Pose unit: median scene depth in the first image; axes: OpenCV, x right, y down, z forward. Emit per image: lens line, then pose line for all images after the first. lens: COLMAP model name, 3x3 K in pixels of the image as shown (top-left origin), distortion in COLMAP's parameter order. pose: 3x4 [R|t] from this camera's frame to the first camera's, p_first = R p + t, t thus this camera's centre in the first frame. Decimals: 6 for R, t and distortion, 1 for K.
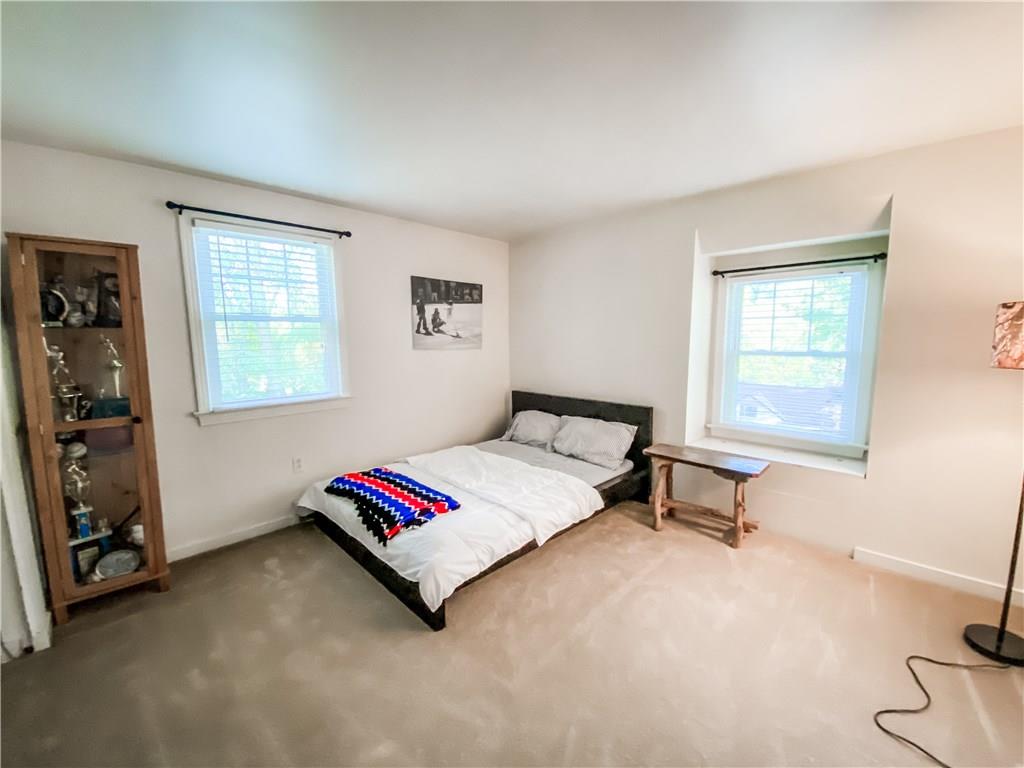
lens RADIAL K [[413.3, 0, 505.9], [0, 413.3, 381.0], [0, 0, 1]] dist [0.021980, -0.023186]
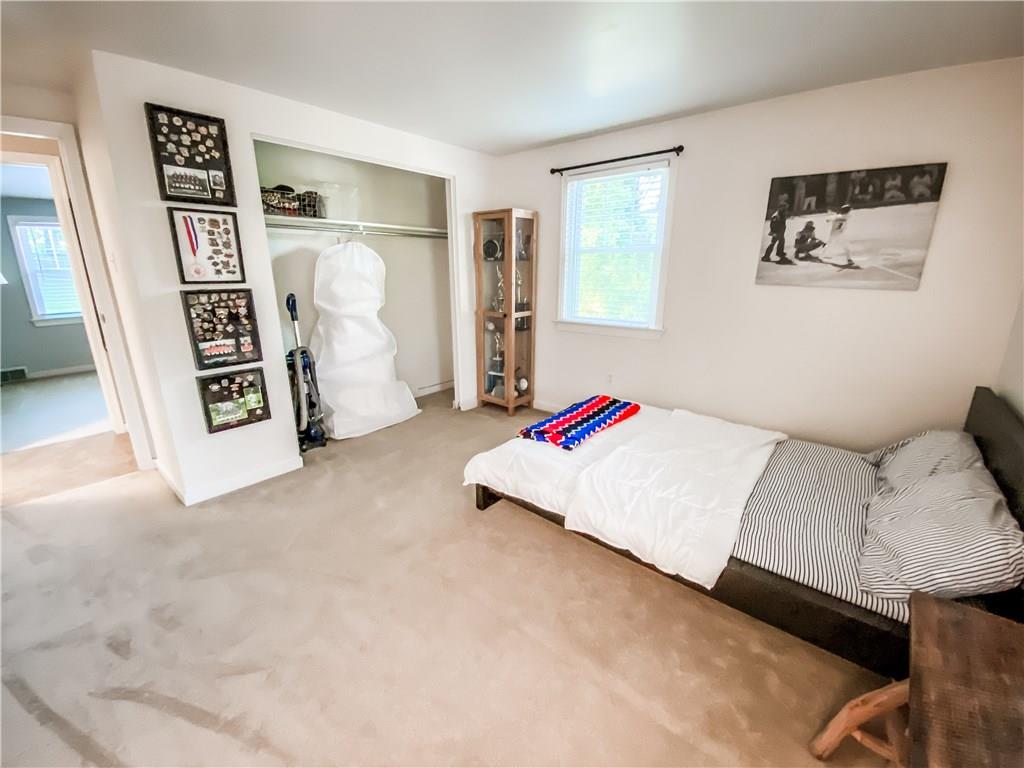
lens RADIAL K [[413.3, 0, 505.9], [0, 413.3, 381.0], [0, 0, 1]] dist [0.021980, -0.023186]
pose [[0.075476, 0.269693, -0.959984, 0.498493], [-0.107918, 0.959284, 0.261012, -0.054744], [0.991291, 0.083899, 0.101508, 0.489525]]
